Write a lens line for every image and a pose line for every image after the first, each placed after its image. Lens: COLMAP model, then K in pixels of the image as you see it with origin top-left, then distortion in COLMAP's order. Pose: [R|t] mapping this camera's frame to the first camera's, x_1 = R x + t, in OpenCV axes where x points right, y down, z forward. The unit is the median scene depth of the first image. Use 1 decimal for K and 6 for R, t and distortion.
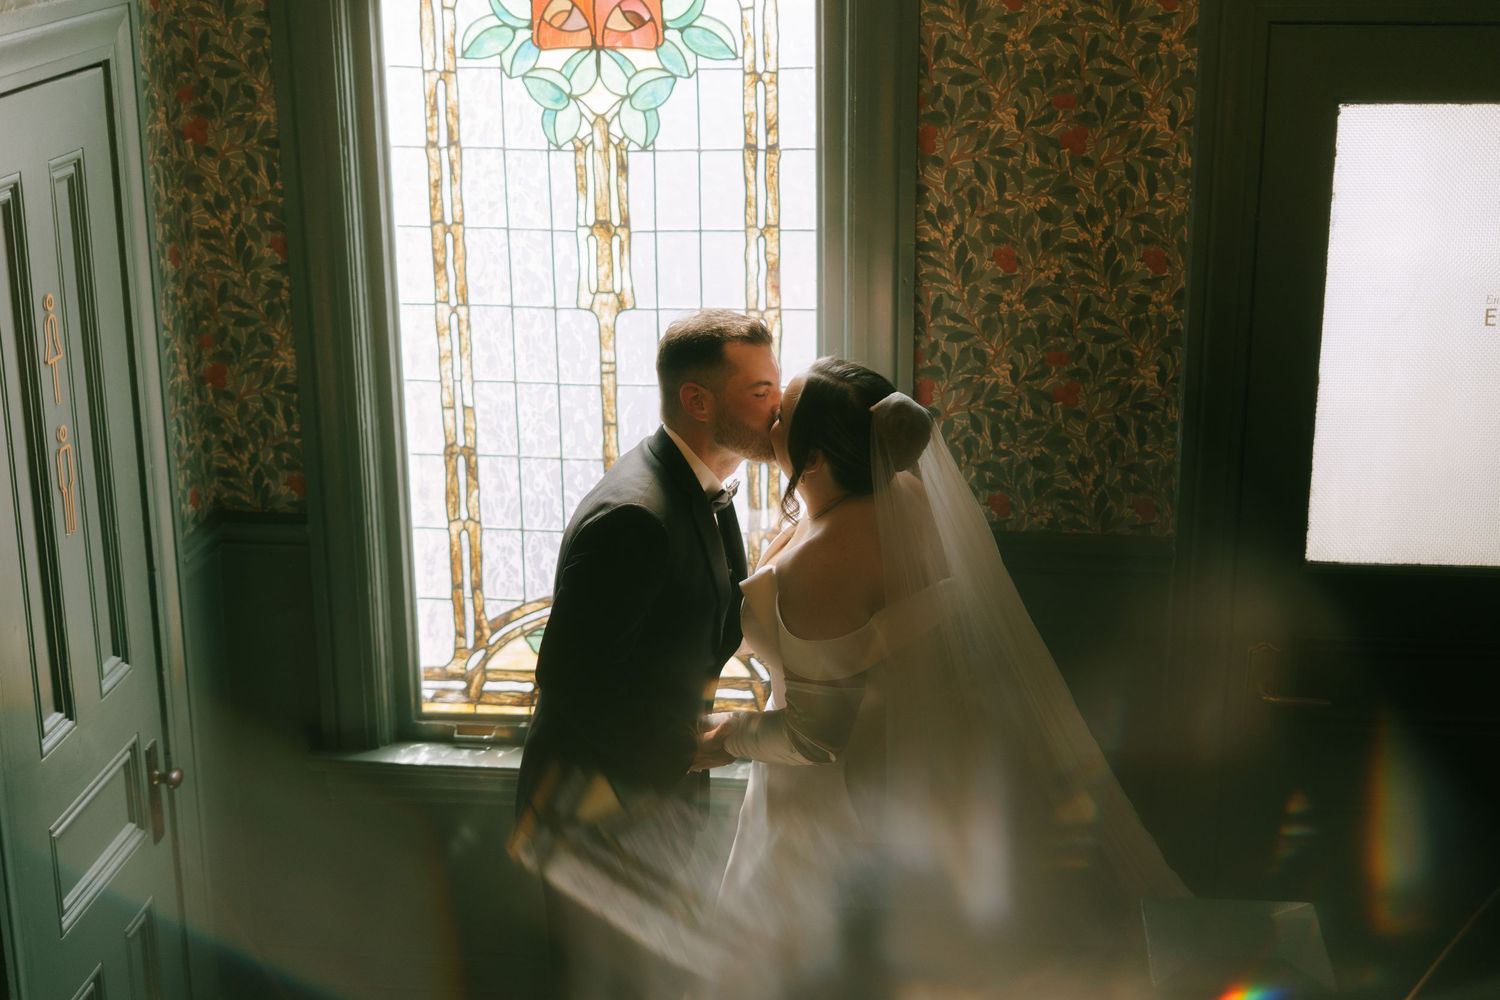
lens RADIAL K [[2197.3, 0, 737.0], [0, 2197.3, 497.4], [0, 0, 1]] dist [-0.016293, 0.099841]
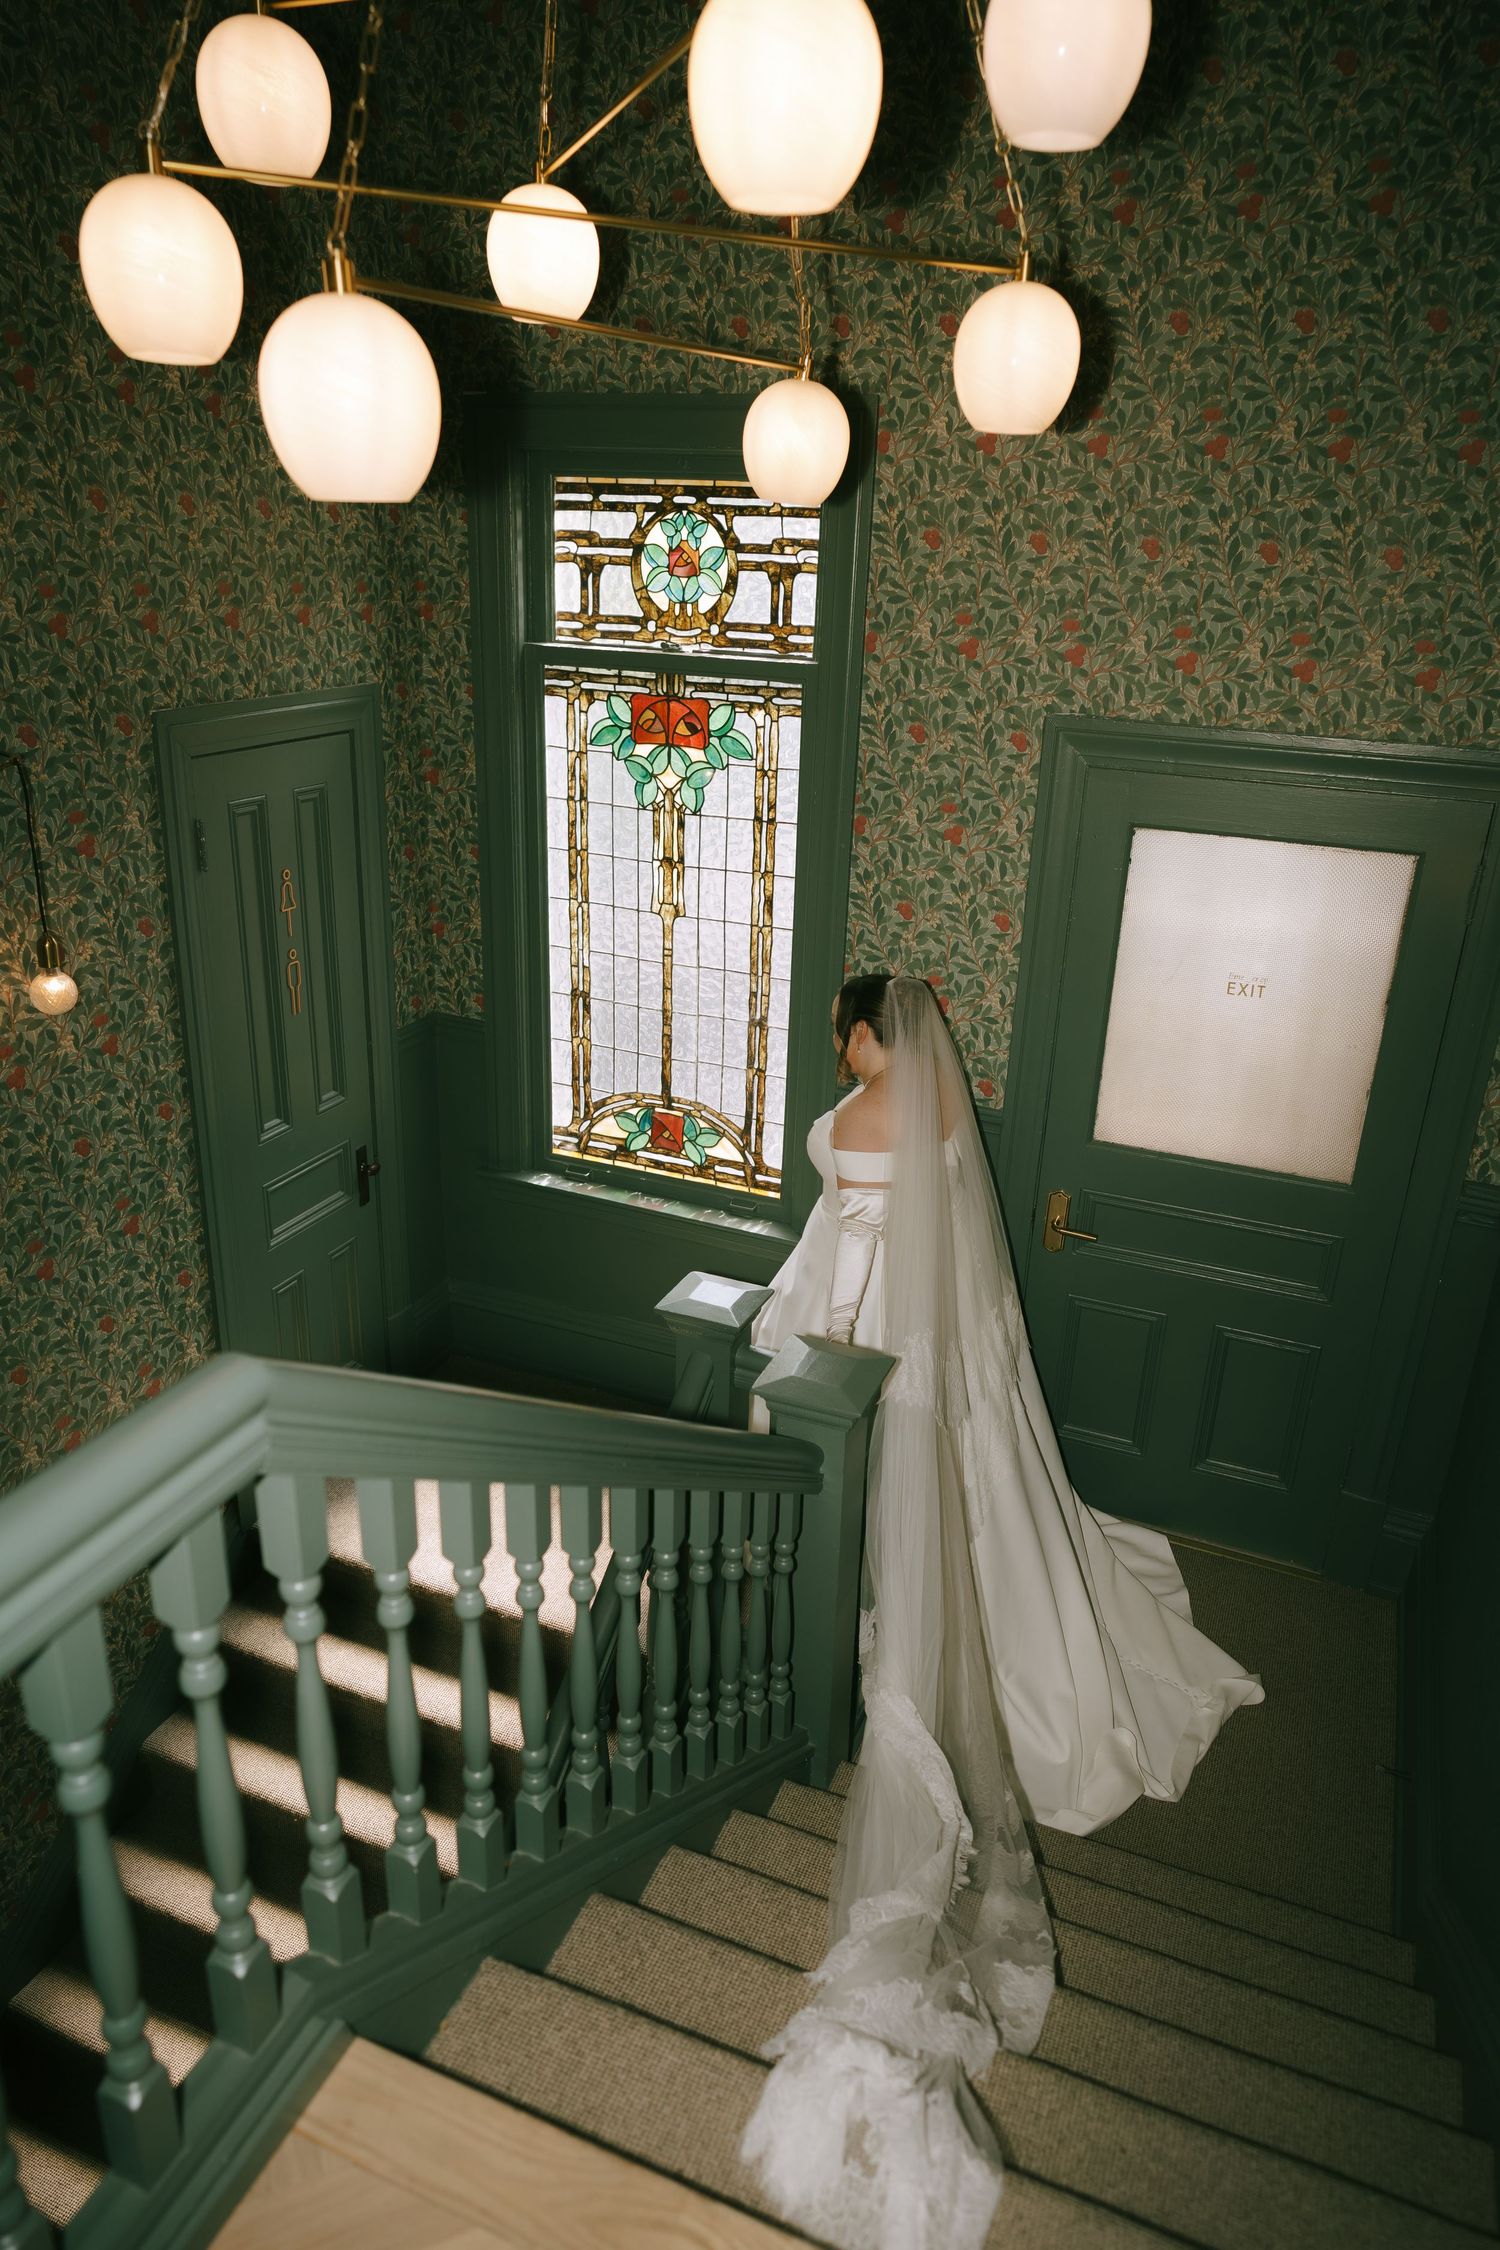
lens RADIAL K [[1477.4, 0, 753.3], [0, 1477.4, 1136.3], [0, 0, 1]] dist [-0.000796, 0.005655]
pose [[0.959306, 0.145419, -0.242046, 0.281039], [-0.127536, 0.987917, 0.088064, -0.031051], [0.251927, -0.053611, 0.966260, -0.006165]]
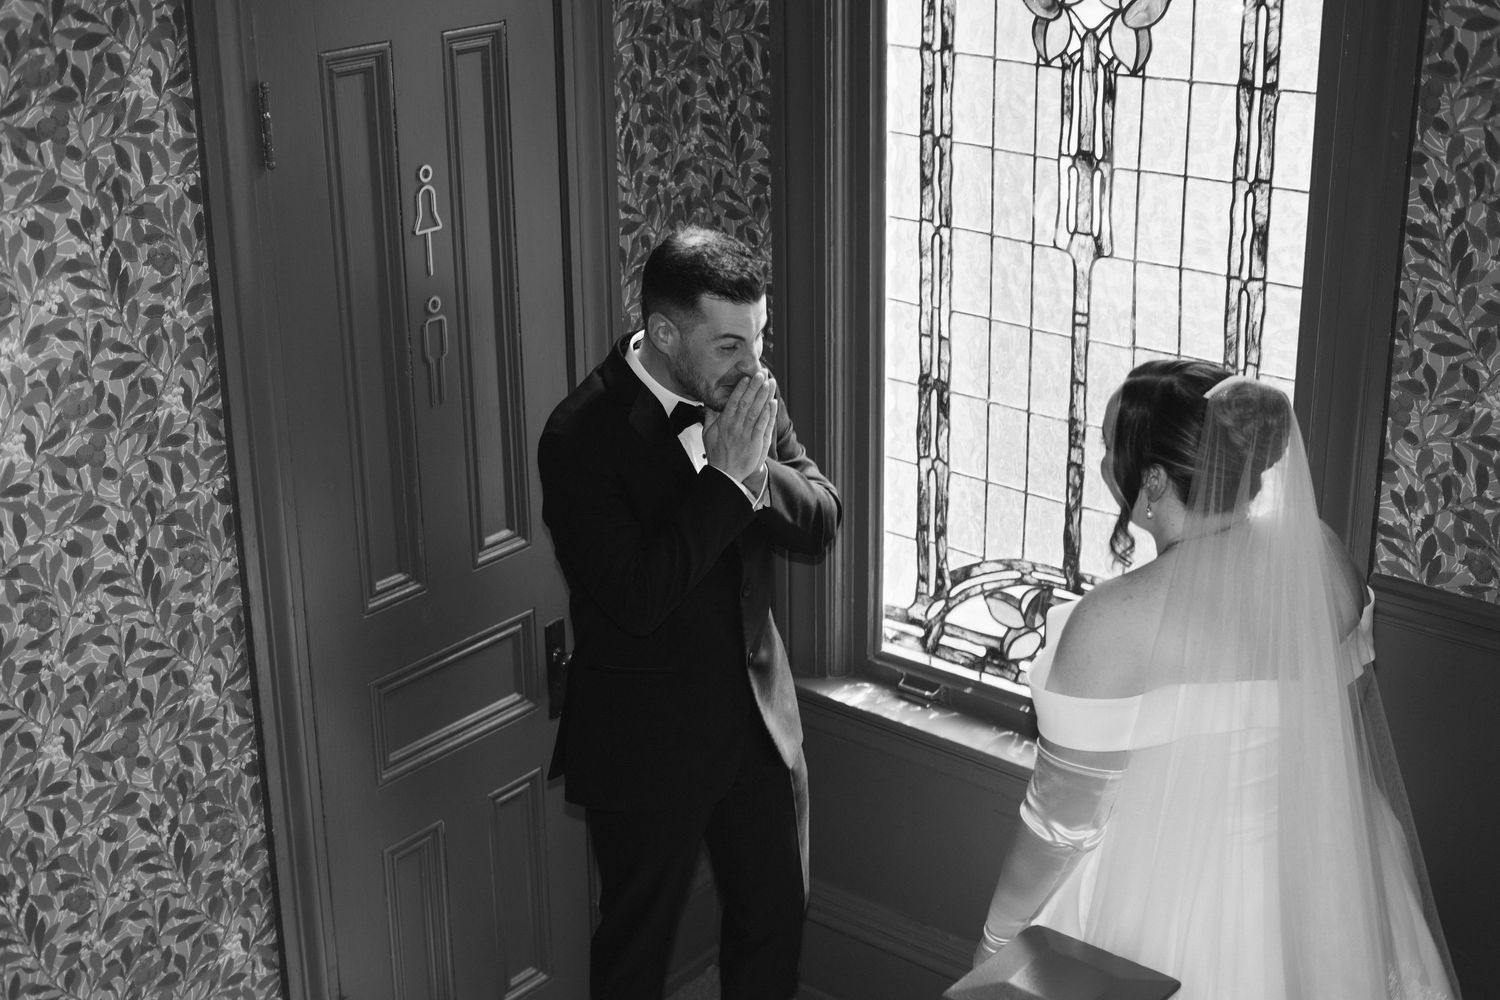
lens RADIAL K [[2160.6, 0, 750.0], [0, 2160.6, 500.0], [0, 0, 1]] dist [-0.006344, -0.008136]
pose [[0.835270, 0.195799, -0.513797, 0.297186], [-0.160613, 0.980577, 0.112575, -0.066108], [0.525859, -0.011508, 0.850494, 0.202121]]
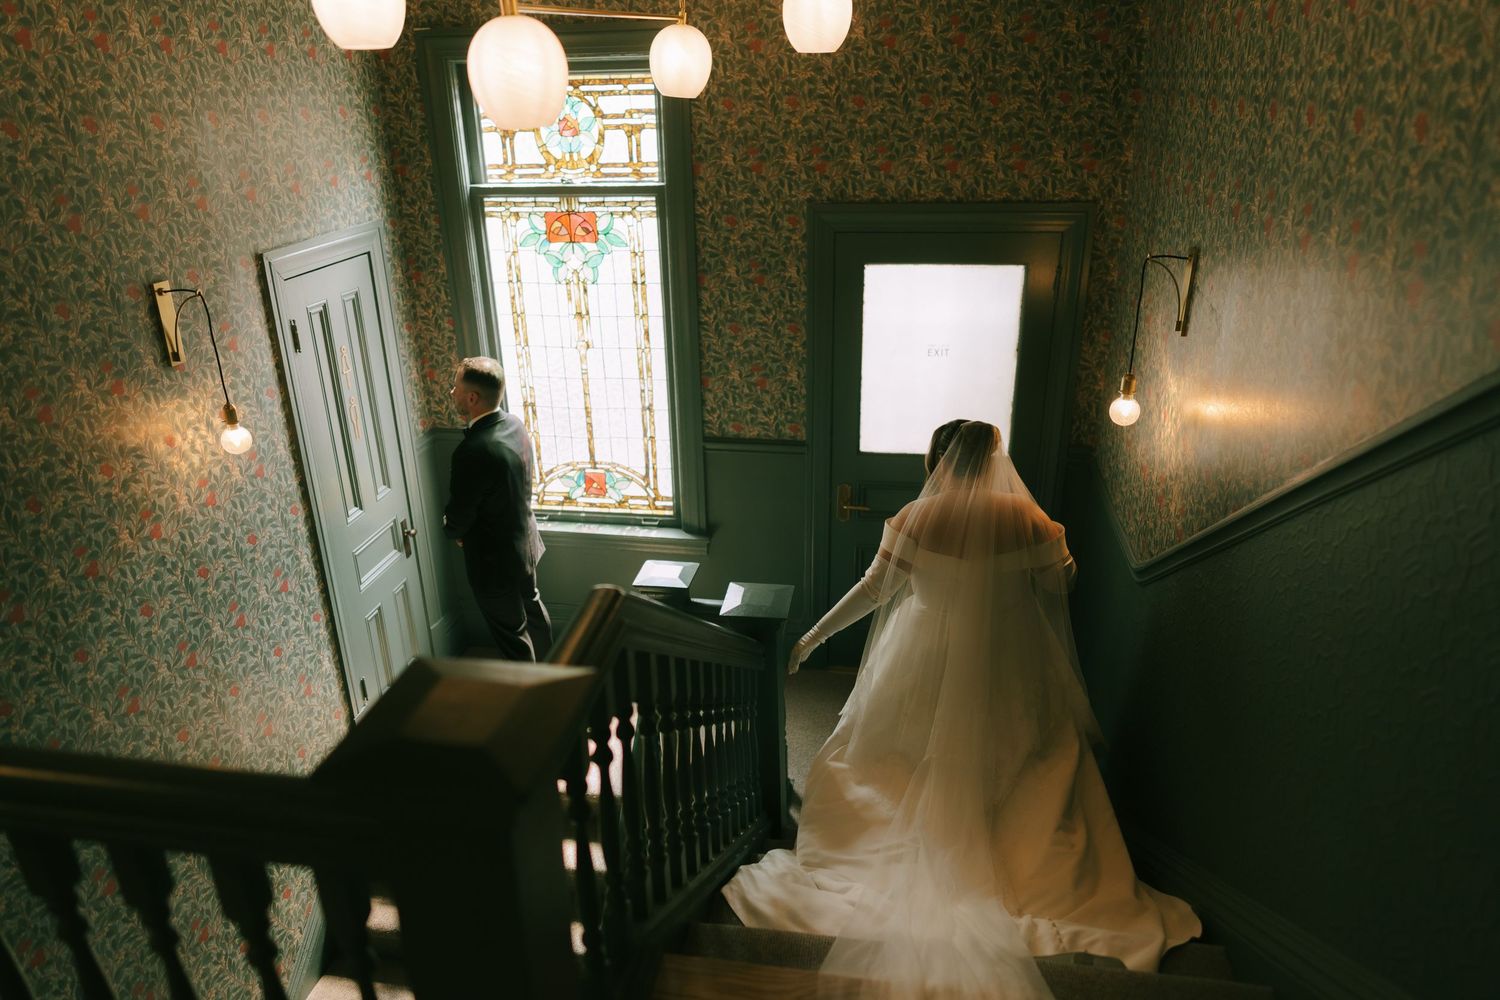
lens RADIAL K [[989.4, 0, 734.3], [0, 989.4, 504.3], [0, 0, 1]] dist [0.000159, 0.002934]
pose [[0.998000, 0.010069, -0.062402, 0.188415], [-0.004091, 0.995451, 0.095186, -0.017029], [0.063076, -0.094740, 0.993502, -0.123826]]
